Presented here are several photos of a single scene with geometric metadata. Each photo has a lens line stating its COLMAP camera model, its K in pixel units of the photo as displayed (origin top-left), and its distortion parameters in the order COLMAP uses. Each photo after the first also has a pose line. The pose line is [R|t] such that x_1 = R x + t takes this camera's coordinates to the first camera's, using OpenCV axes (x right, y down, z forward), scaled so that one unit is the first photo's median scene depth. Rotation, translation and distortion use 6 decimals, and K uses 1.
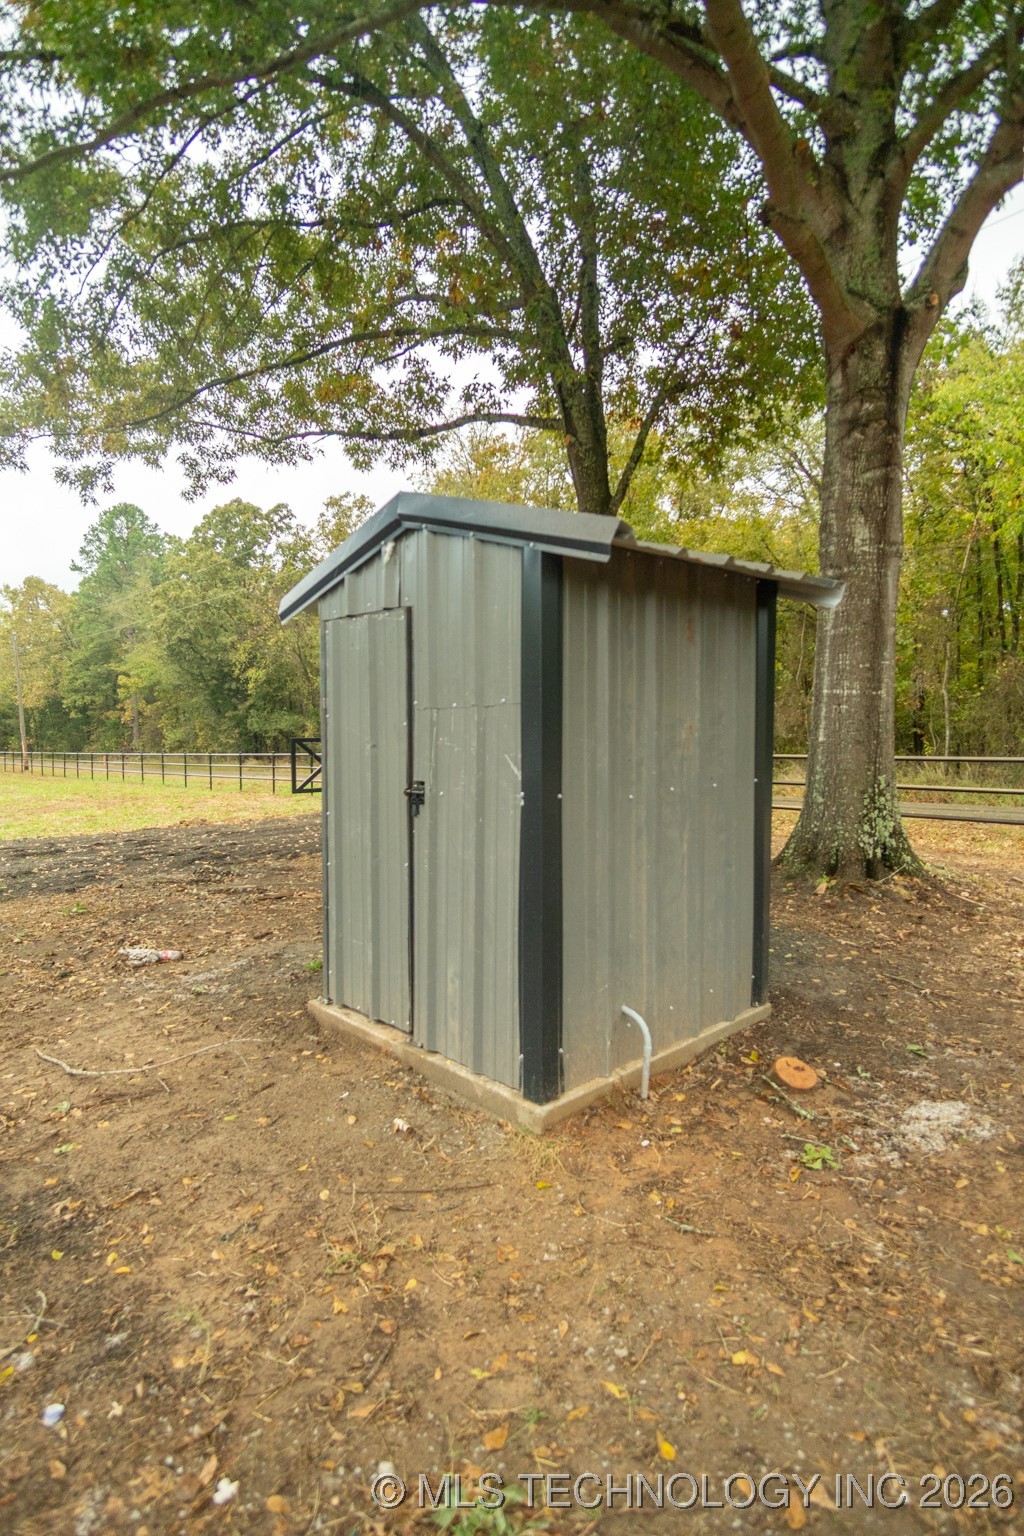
lens RADIAL K [[807.8, 0, 511.2], [0, 807.8, 768.5], [0, 0, 1]] dist [-0.001615, 0.005003]
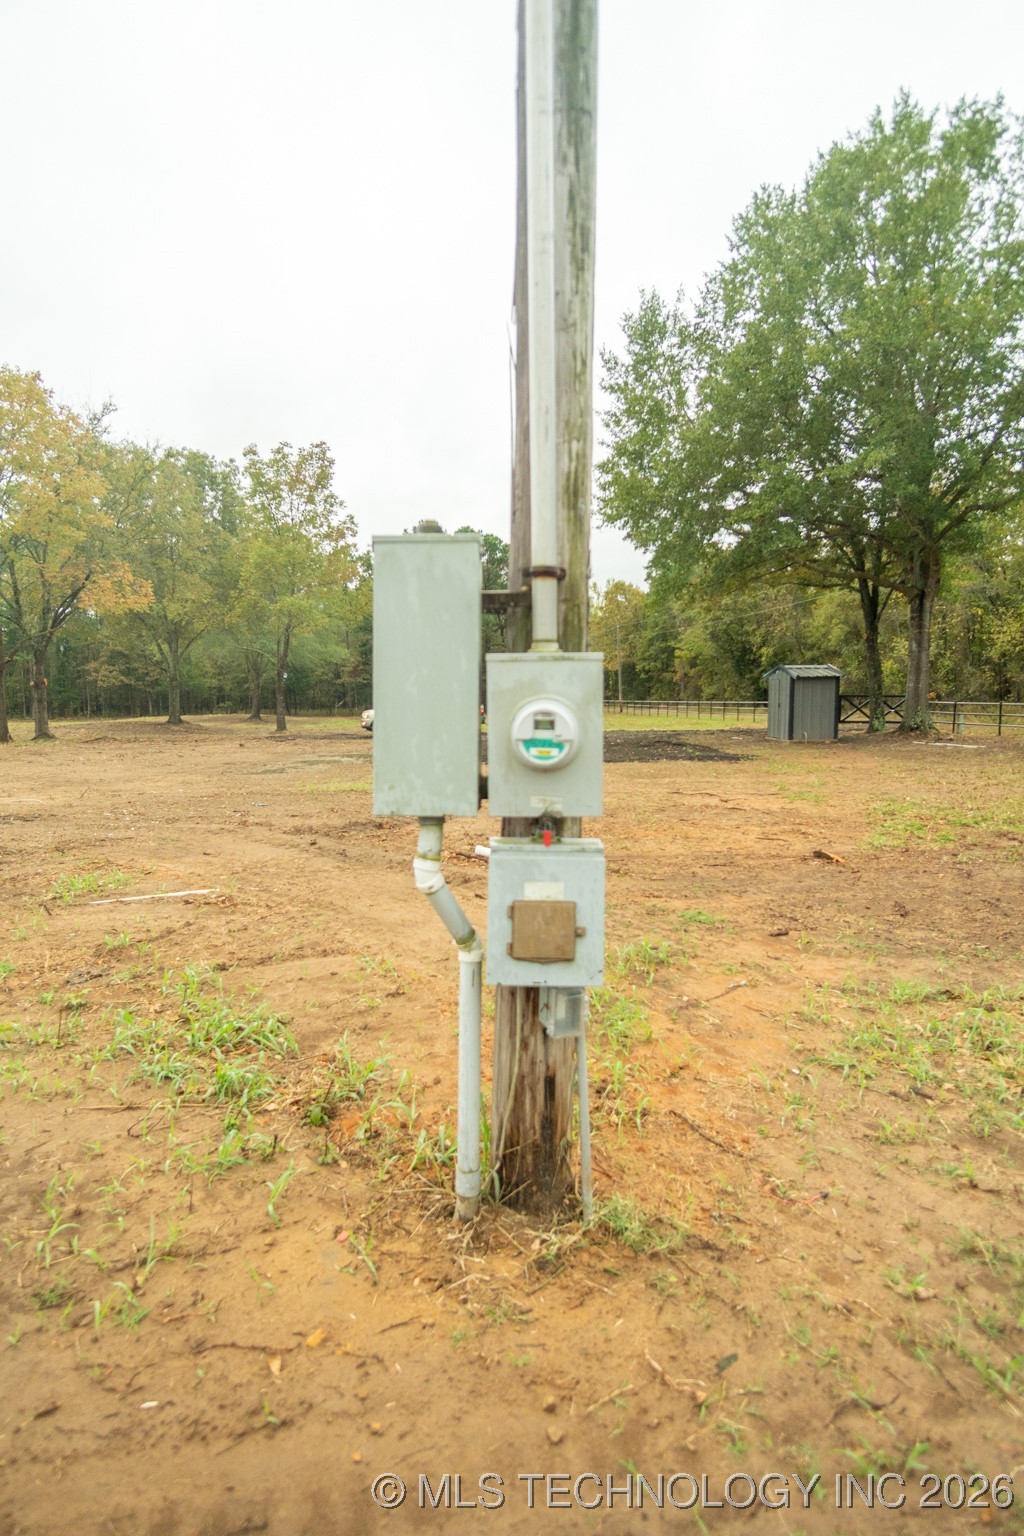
lens RADIAL K [[807.8, 0, 506.3], [0, 807.8, 767.7], [0, 0, 1]] dist [-0.001615, 0.005003]
pose [[0.817085, 0.058824, -0.573509, 0.134893], [-0.026791, 0.997581, 0.064151, 0.016011], [0.575895, -0.037052, 0.816684, -0.427196]]
